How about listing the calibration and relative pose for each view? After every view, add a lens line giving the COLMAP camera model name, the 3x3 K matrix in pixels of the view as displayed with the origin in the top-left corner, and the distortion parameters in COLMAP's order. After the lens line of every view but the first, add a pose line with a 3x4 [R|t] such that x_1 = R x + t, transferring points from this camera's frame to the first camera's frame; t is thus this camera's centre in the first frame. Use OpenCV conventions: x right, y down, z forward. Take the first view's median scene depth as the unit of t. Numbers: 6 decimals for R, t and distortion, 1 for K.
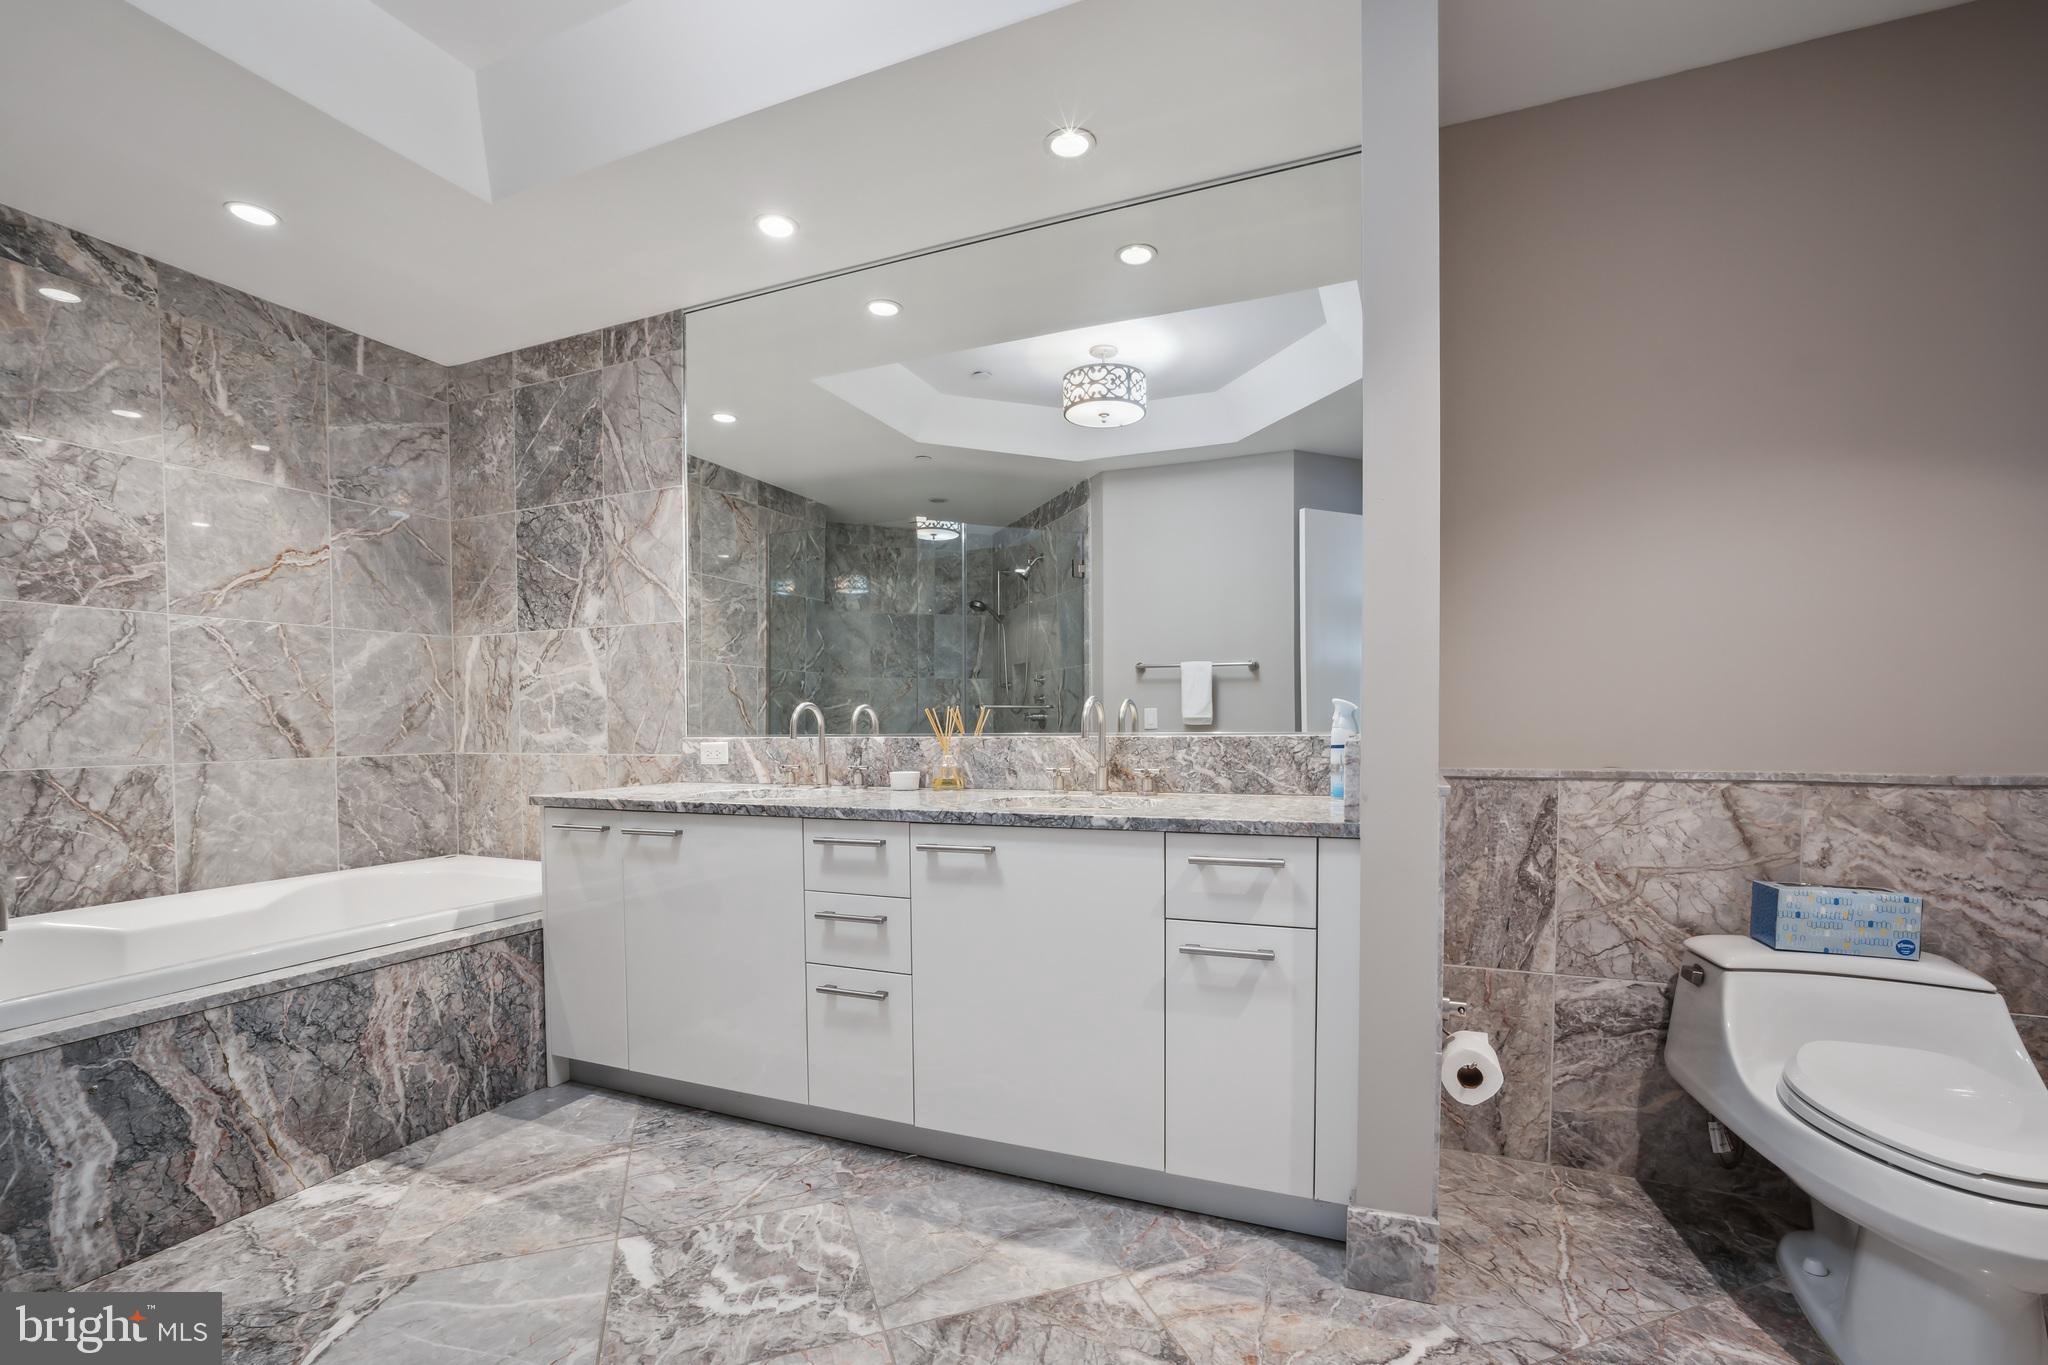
lens RADIAL K [[883.5, 0, 1019.1], [0, 883.5, 700.8], [0, 0, 1]] dist [-0.036662, 0.016822]
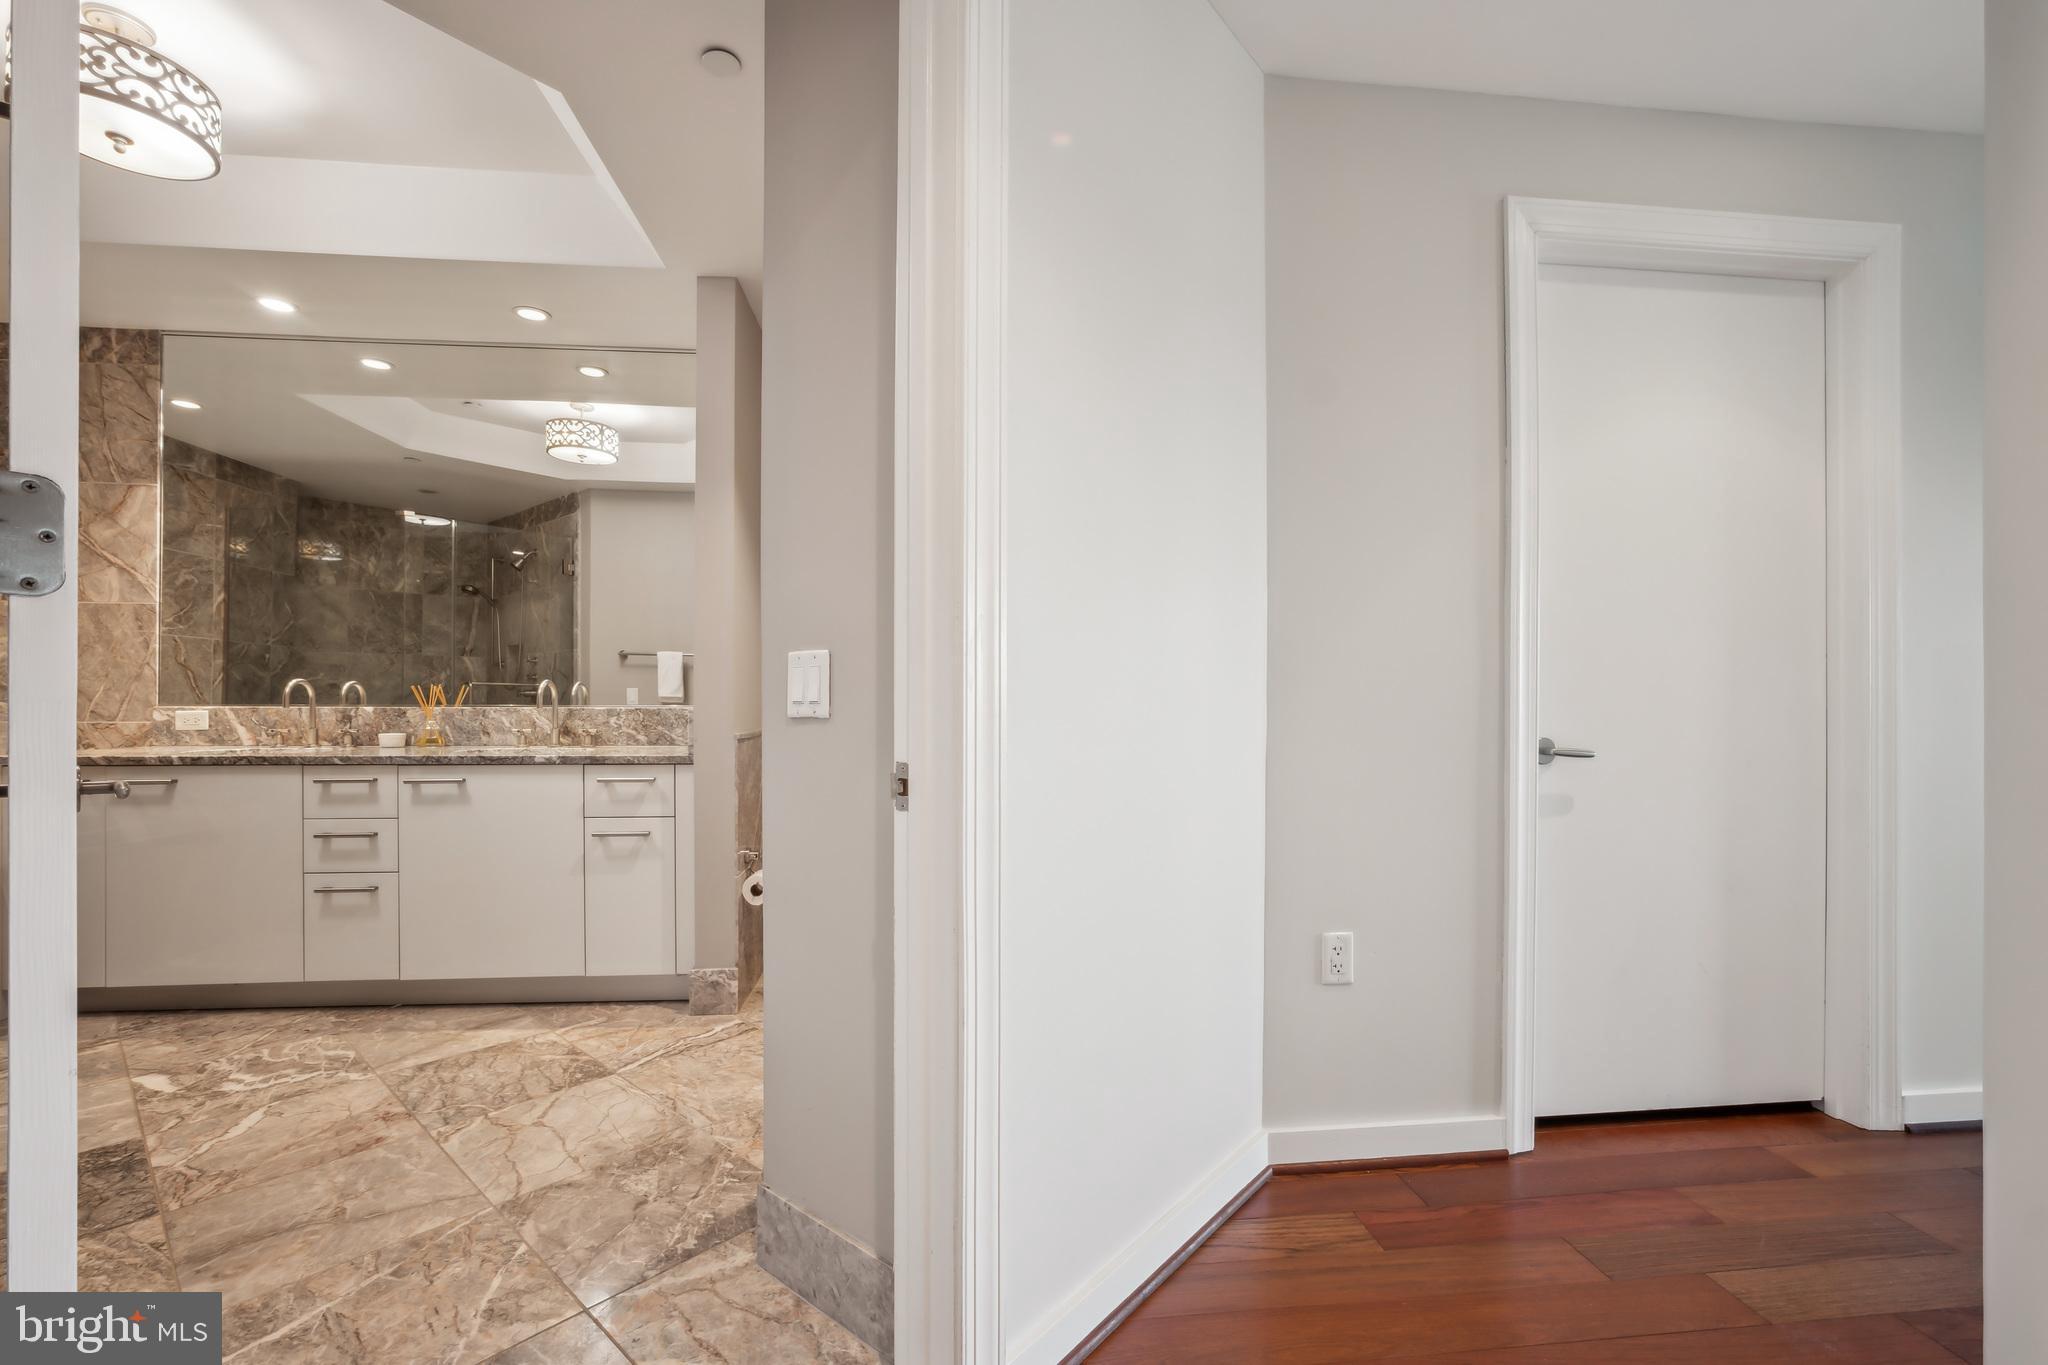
lens RADIAL K [[883.5, 0, 1019.1], [0, 883.5, 700.8], [0, 0, 1]] dist [-0.036662, 0.016822]
pose [[0.875729, 0.012598, 0.482638, 0.057993], [-0.023753, 0.999573, 0.017007, -0.011661], [-0.482218, -0.026358, 0.875655, -0.550249]]
